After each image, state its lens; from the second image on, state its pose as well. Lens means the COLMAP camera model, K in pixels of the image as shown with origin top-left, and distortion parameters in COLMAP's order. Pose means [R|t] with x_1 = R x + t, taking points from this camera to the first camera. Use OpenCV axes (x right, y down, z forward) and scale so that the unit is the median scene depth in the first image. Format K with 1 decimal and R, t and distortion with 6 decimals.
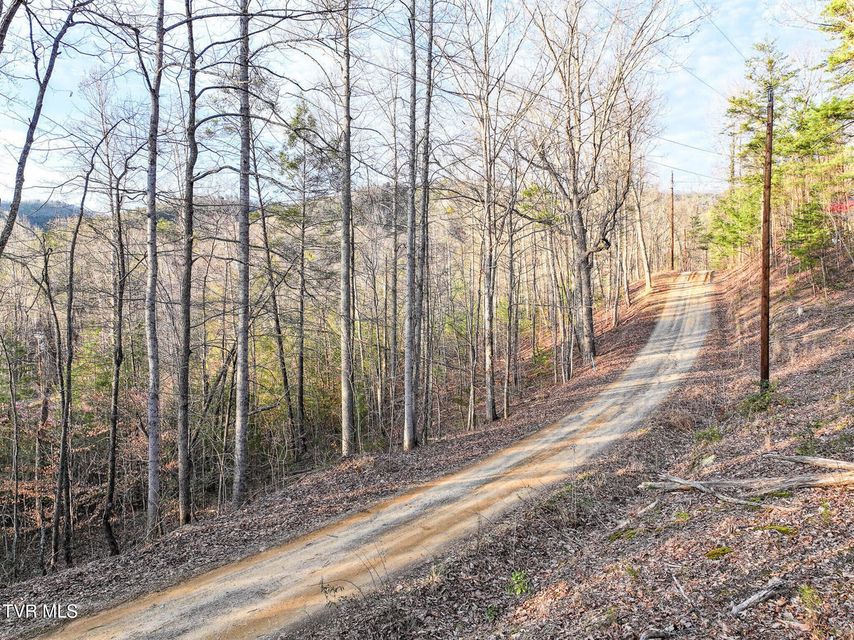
lens RADIAL K [[597.3, 0, 426.9], [0, 597.3, 318.9], [0, 0, 1]] dist [0.003898, 0.009597]
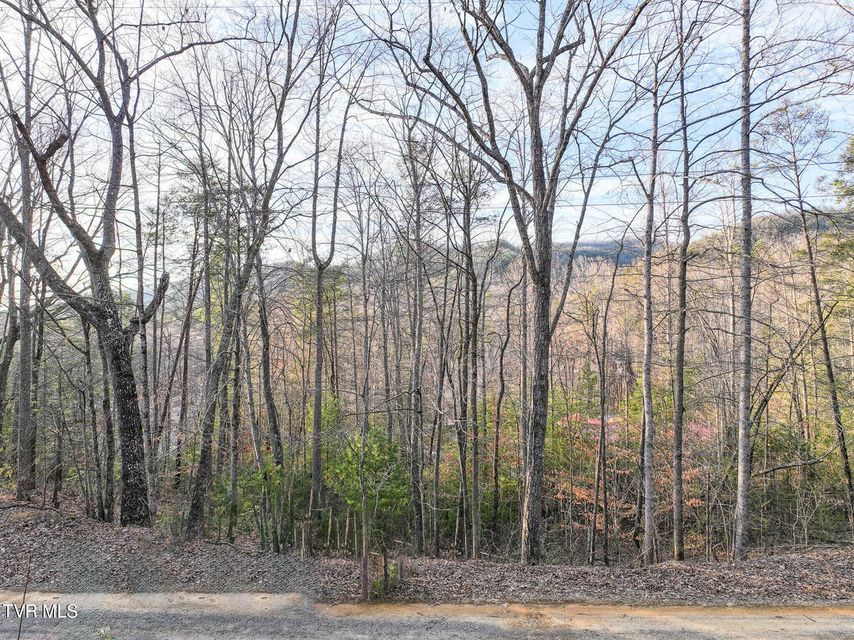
lens RADIAL K [[597.3, 0, 427.4], [0, 597.3, 321.3], [0, 0, 1]] dist [0.003898, 0.009597]
pose [[0.618728, -0.010676, -0.785533, 0.210473], [-0.014568, 0.999580, -0.025060, -0.080853], [0.785470, 0.026949, 0.618312, -0.103241]]
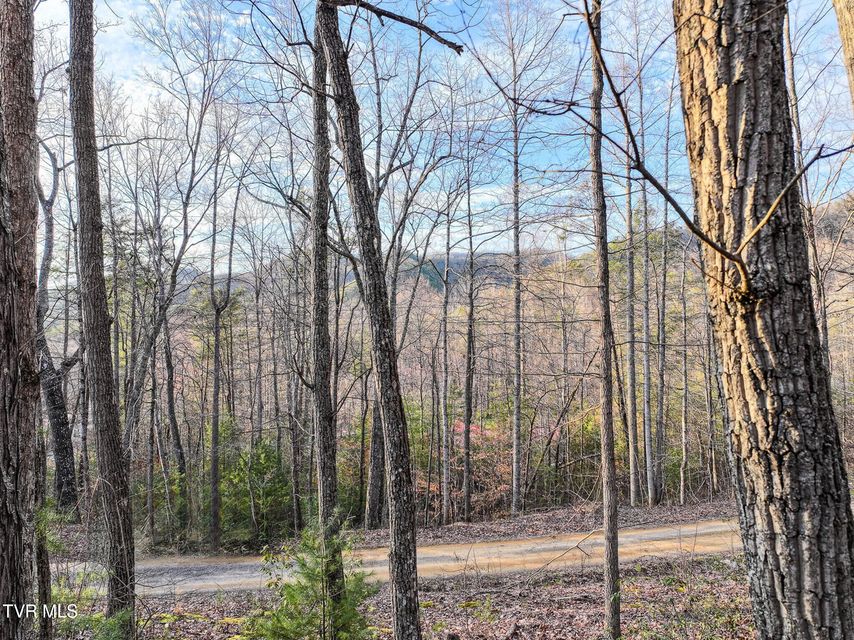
lens RADIAL K [[597.3, 0, 426.7], [0, 597.3, 320.7], [0, 0, 1]] dist [0.003898, 0.009597]
pose [[0.735191, -0.025054, -0.677397, 0.710826], [-0.003640, 0.999156, -0.040906, -0.171123], [0.677851, 0.032539, 0.734479, -0.371044]]
